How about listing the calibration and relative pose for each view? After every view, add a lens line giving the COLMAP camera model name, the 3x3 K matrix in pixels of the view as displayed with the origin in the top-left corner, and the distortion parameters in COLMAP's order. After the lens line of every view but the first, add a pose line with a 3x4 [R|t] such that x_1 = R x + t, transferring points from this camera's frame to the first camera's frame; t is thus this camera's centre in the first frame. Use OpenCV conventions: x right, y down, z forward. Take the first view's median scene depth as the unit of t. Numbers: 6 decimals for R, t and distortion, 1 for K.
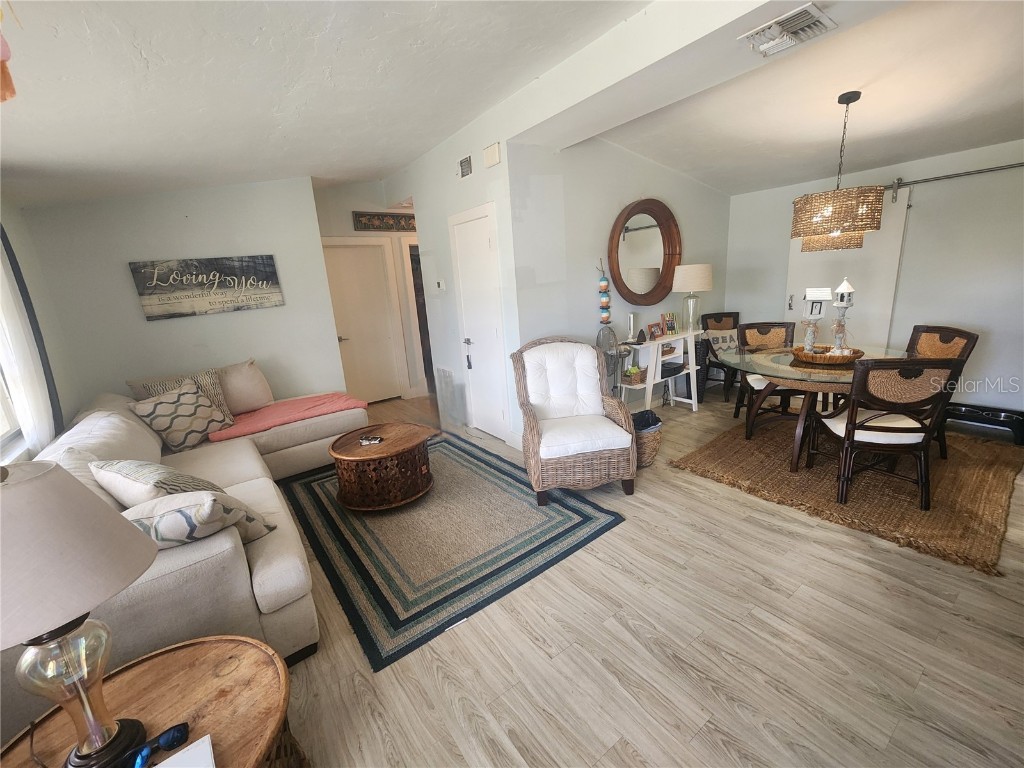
lens RADIAL K [[423.8, 0, 513.1], [0, 423.8, 384.7], [0, 0, 1]] dist [0.001994, -0.000223]
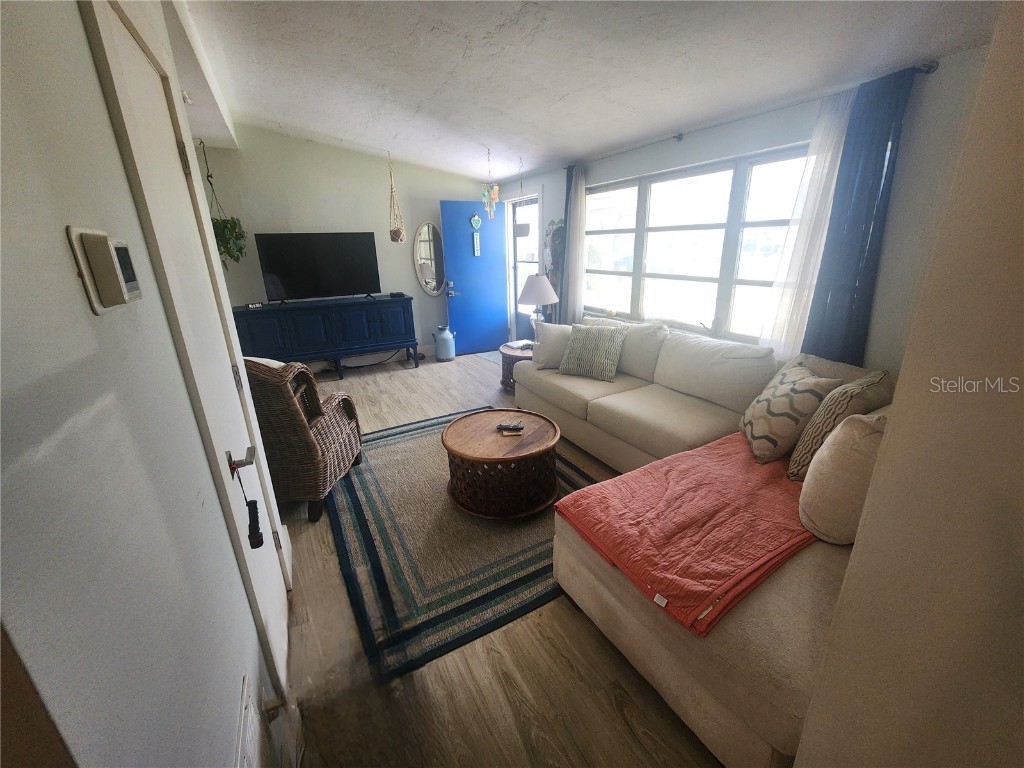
lens RADIAL K [[423.8, 0, 513.1], [0, 423.8, 384.7], [0, 0, 1]] dist [0.001994, -0.000223]
pose [[-0.986168, 0.045316, 0.159432, -0.485541], [0.123911, 0.840423, 0.527574, -0.390609], [-0.110083, 0.540032, -0.834414, 1.684069]]
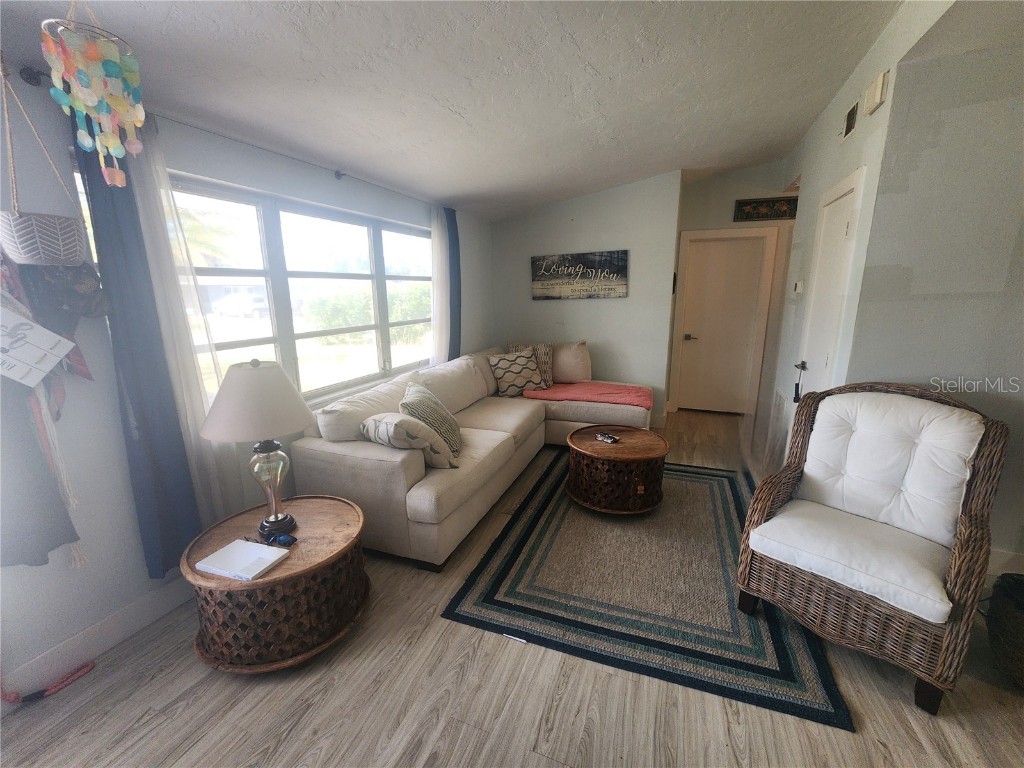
lens RADIAL K [[423.8, 0, 513.1], [0, 423.8, 384.7], [0, 0, 1]] dist [0.001994, -0.000223]
pose [[0.539335, 0.247249, -0.804976, 0.315960], [-0.235886, 0.962013, 0.137439, -0.074460], [0.808379, 0.115756, 0.577169, 0.241612]]
